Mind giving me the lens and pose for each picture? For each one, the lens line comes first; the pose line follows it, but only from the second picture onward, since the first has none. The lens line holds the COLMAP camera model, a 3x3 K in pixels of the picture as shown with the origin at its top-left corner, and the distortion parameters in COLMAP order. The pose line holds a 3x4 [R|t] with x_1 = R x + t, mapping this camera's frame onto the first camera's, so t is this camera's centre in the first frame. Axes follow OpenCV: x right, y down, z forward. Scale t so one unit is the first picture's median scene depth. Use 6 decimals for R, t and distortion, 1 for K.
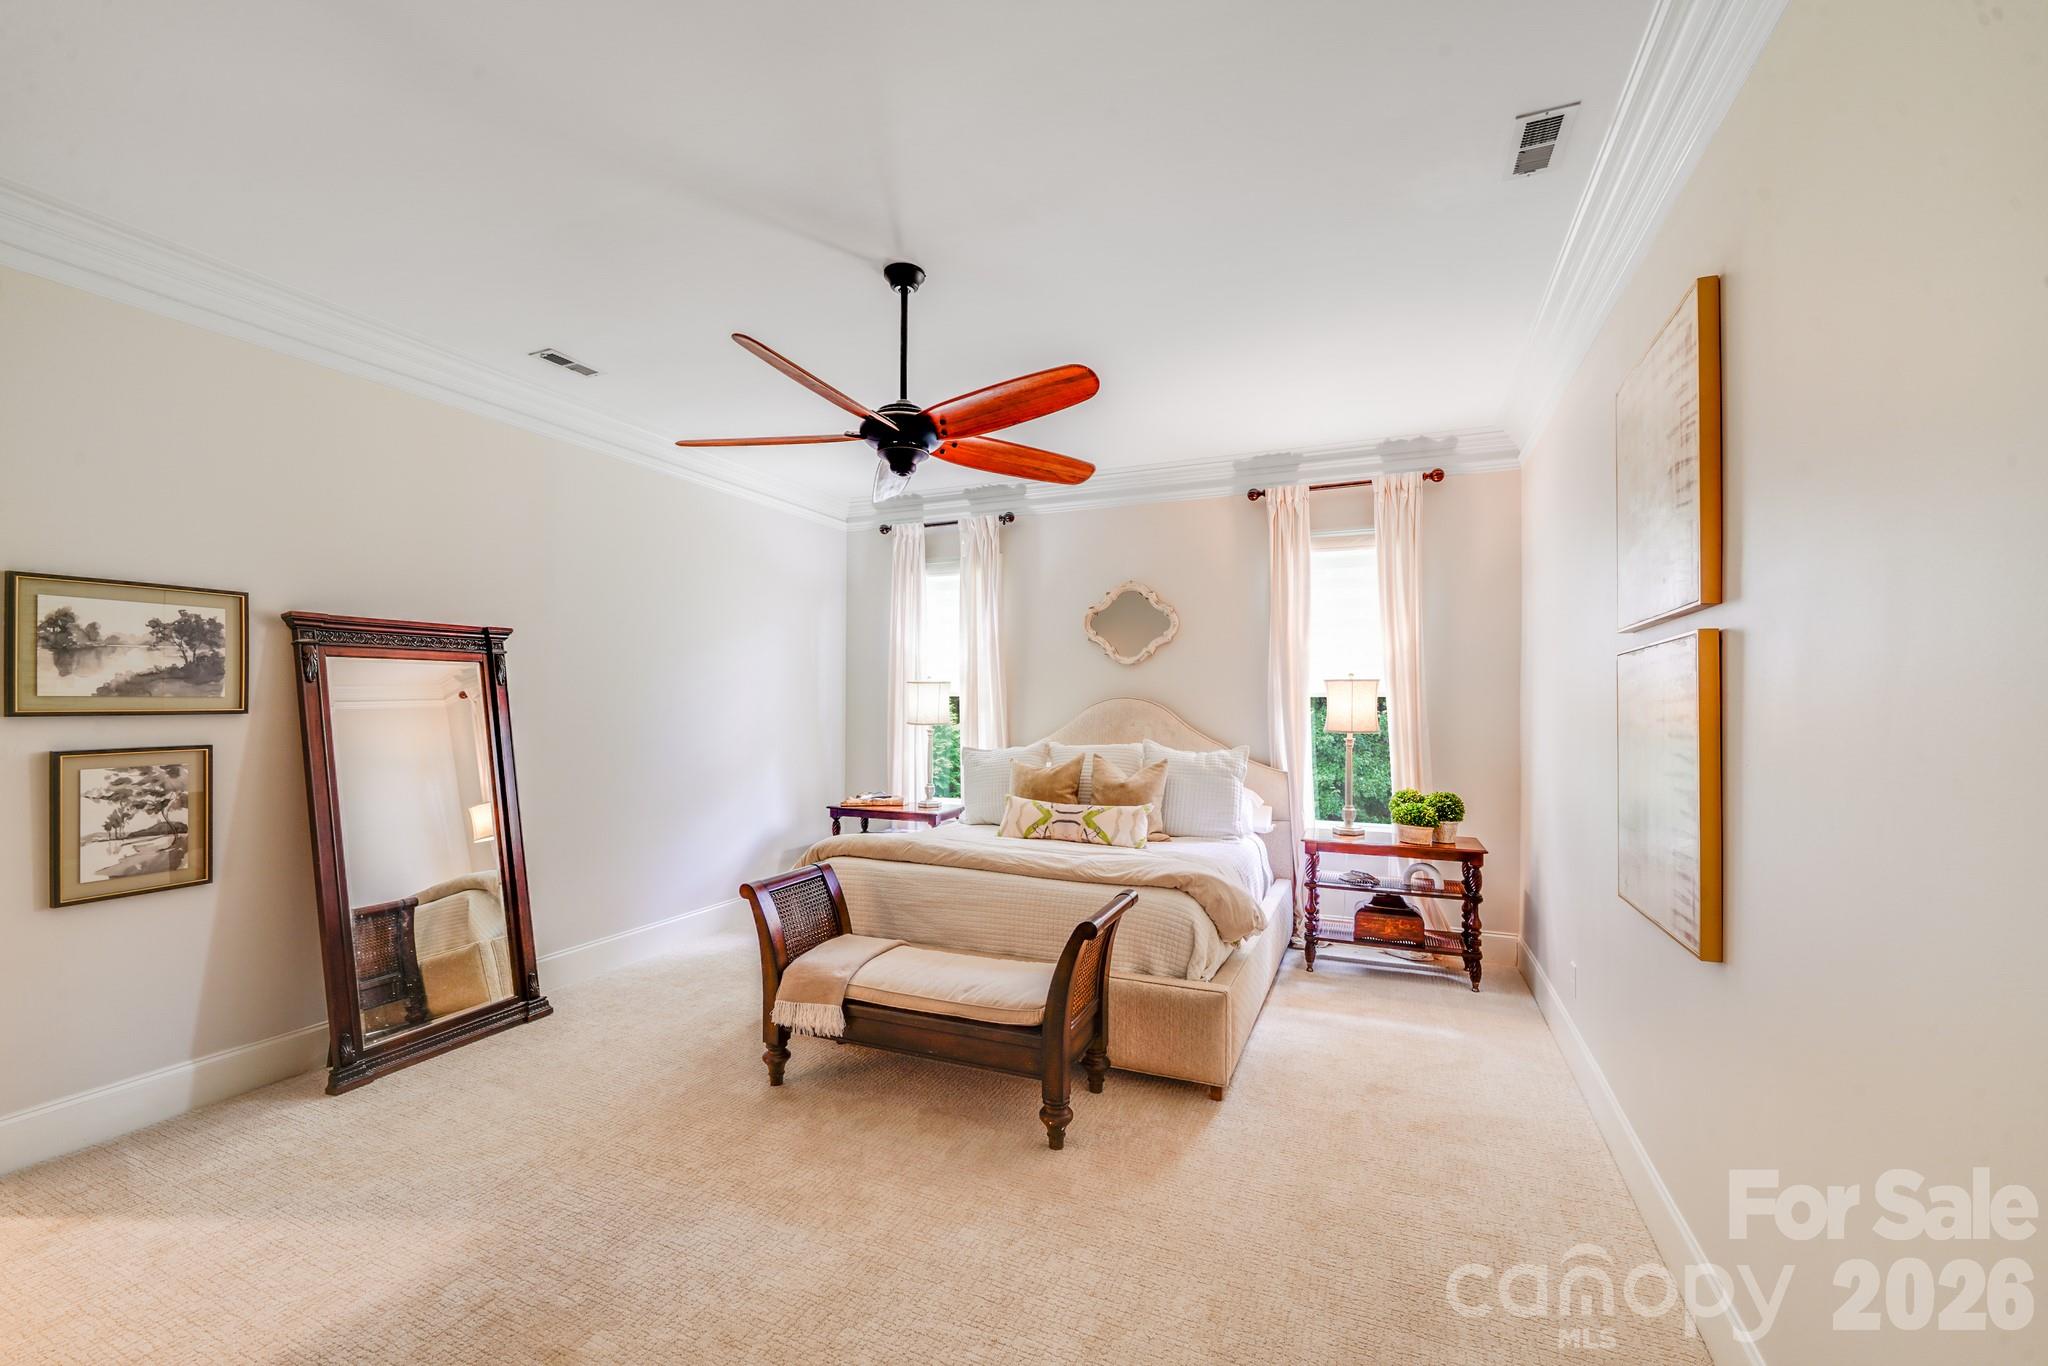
lens RADIAL K [[837.5, 0, 1026.6], [0, 837.5, 684.5], [0, 0, 1]] dist [-0.008523, -0.001994]
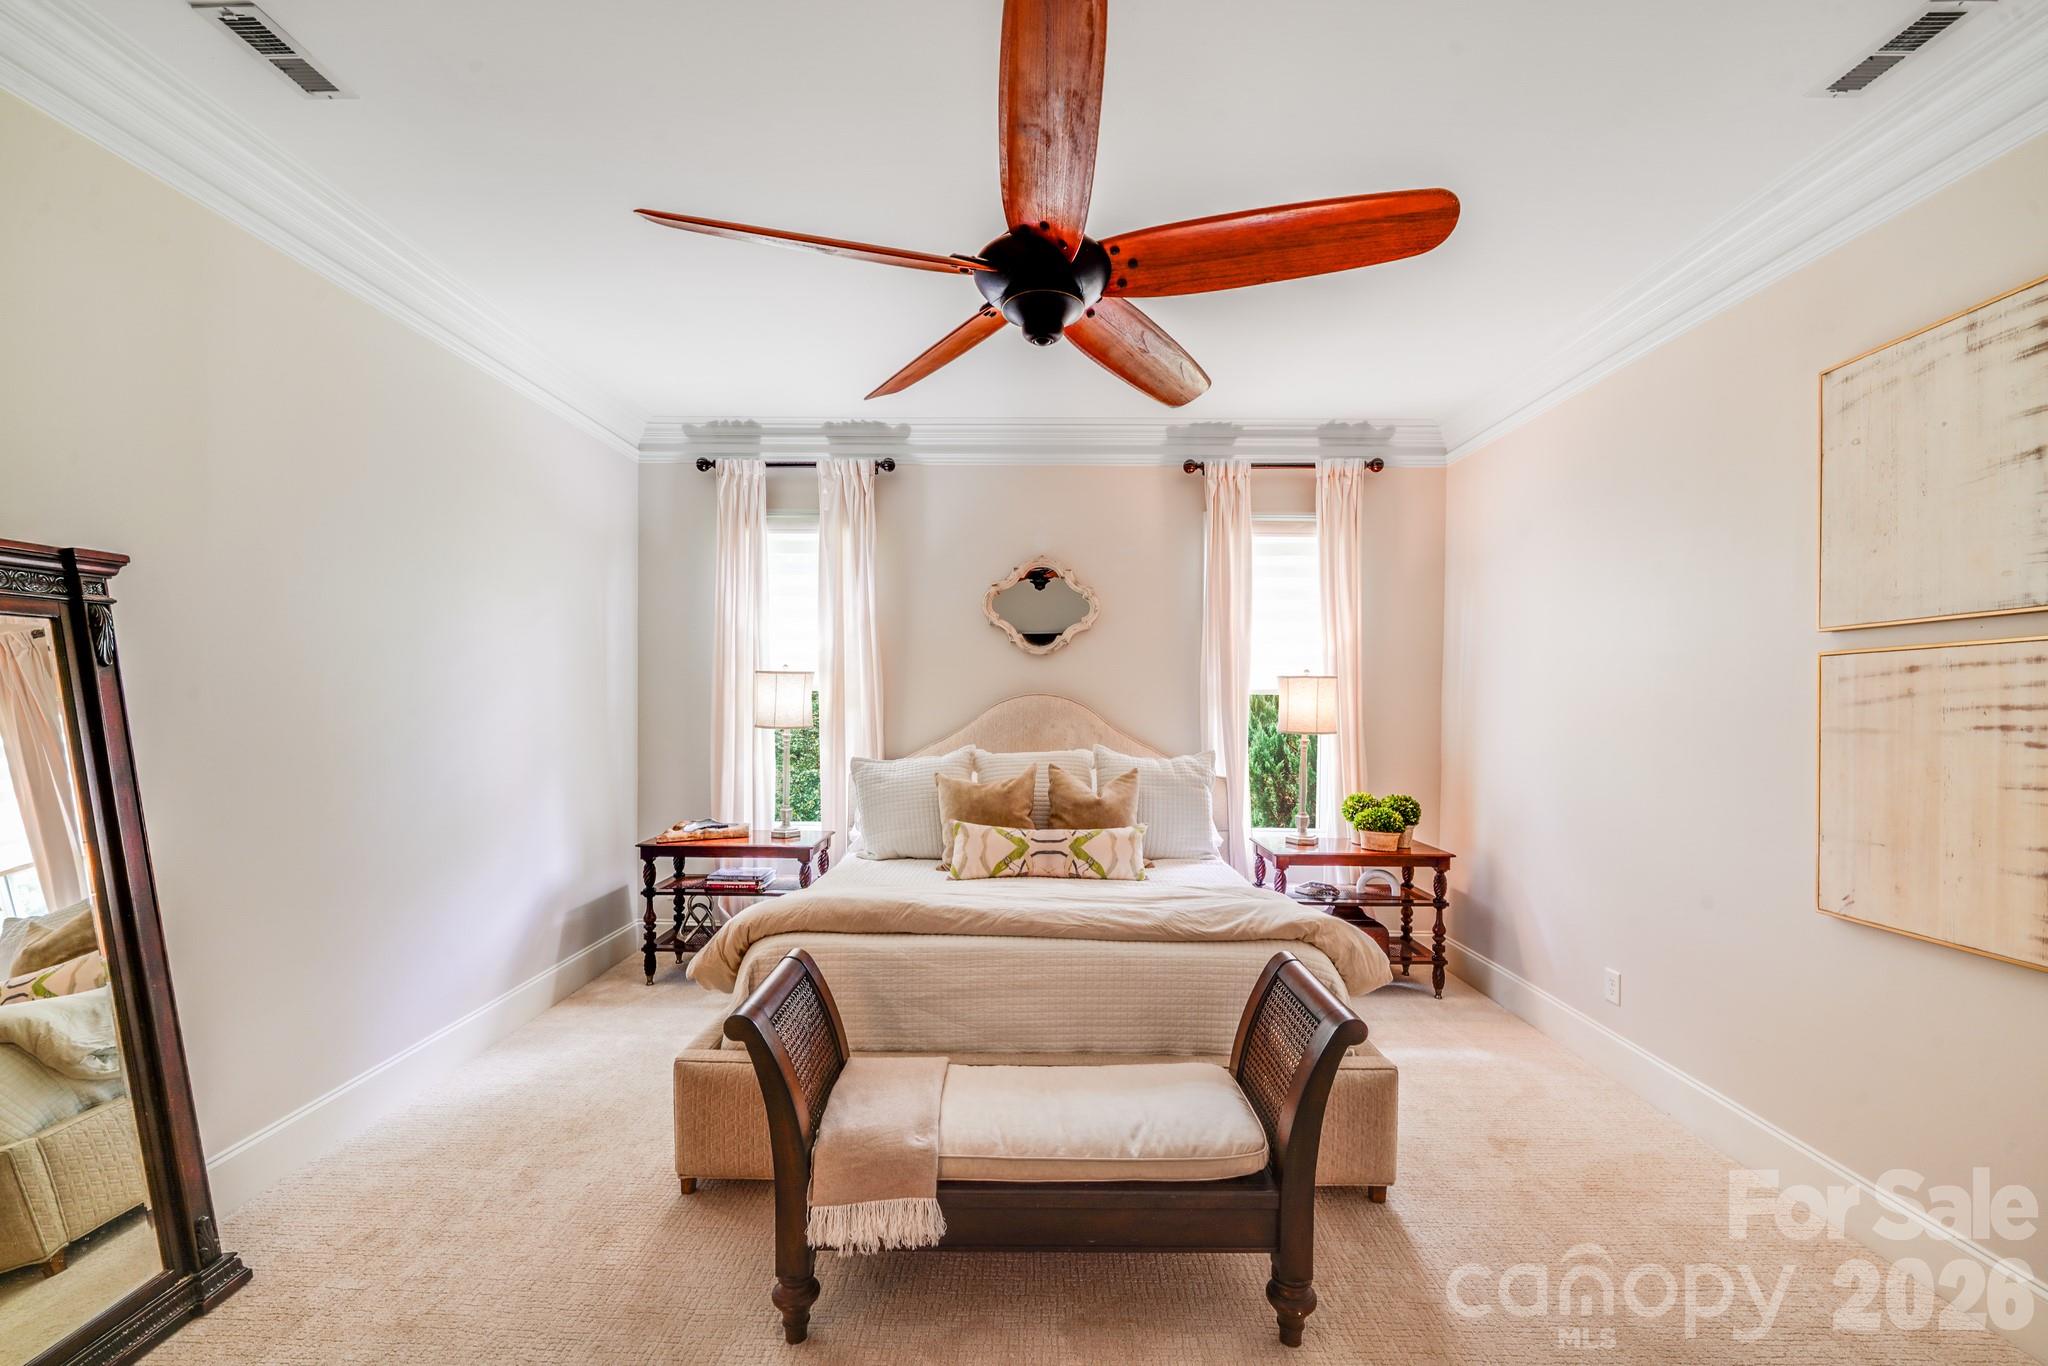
lens RADIAL K [[837.5, 0, 1021.8], [0, 837.5, 702.1], [0, 0, 1]] dist [-0.008523, -0.001994]
pose [[0.921557, 0.001735, 0.388240, -0.272647], [-0.012879, 0.999576, 0.026102, 0.002295], [-0.388030, -0.029054, 0.921189, 0.282578]]
